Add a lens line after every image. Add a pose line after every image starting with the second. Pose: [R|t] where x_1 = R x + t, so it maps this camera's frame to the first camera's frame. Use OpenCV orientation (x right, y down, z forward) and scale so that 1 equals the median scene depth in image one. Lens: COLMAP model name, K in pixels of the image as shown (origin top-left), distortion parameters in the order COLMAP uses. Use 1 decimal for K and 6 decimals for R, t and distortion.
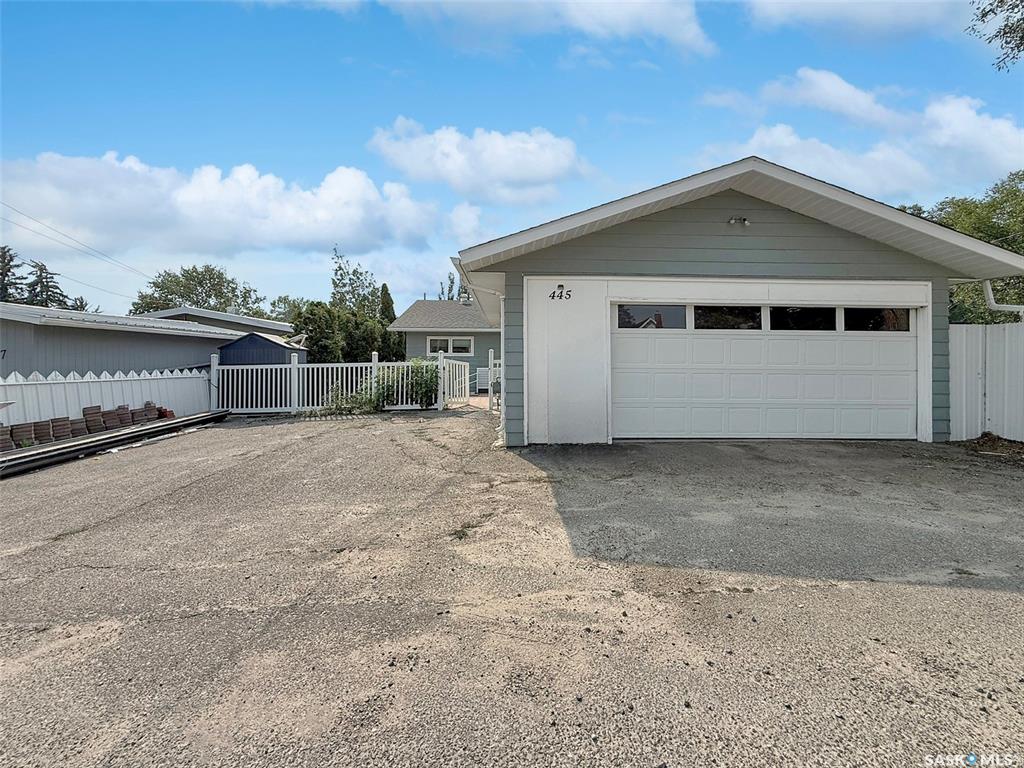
lens RADIAL K [[415.6, 0, 519.8], [0, 415.6, 380.3], [0, 0, 1]] dist [0.003533, 0.000191]
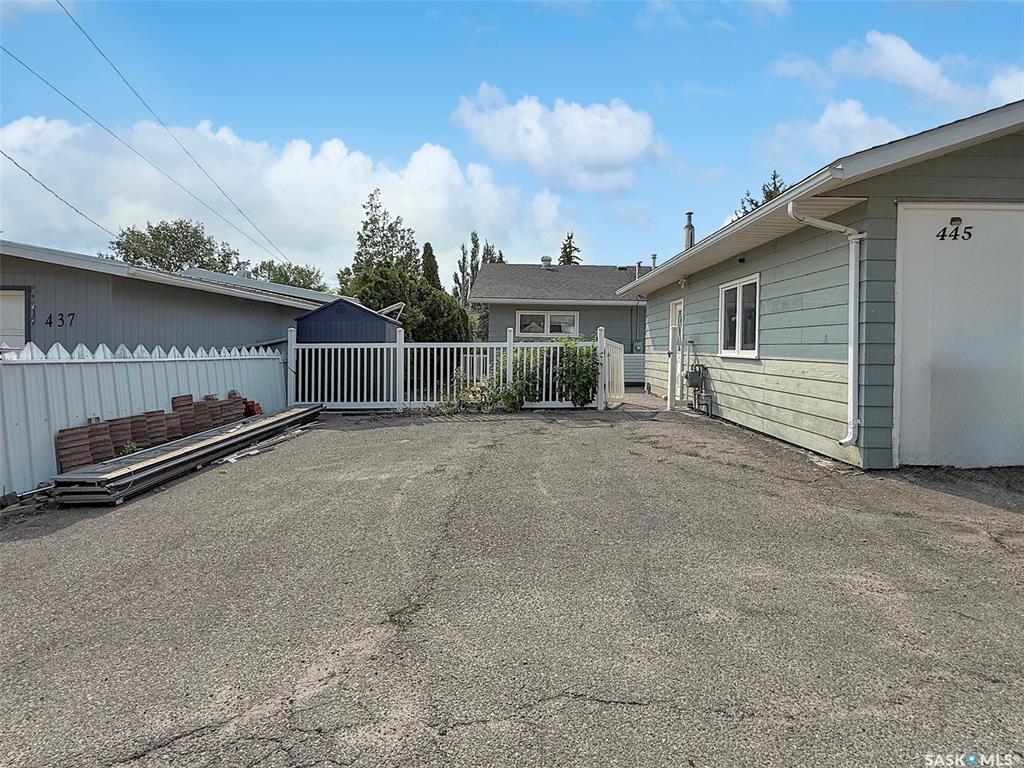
lens RADIAL K [[522.2, 0, 516.4], [0, 522.2, 387.6], [0, 0, 1]] dist [-0.001014, -0.000972]
pose [[0.999220, 0.017288, -0.035505, -0.541594], [-0.016286, 0.999466, 0.028314, 0.018703], [0.035975, -0.027714, 0.998968, 0.172082]]
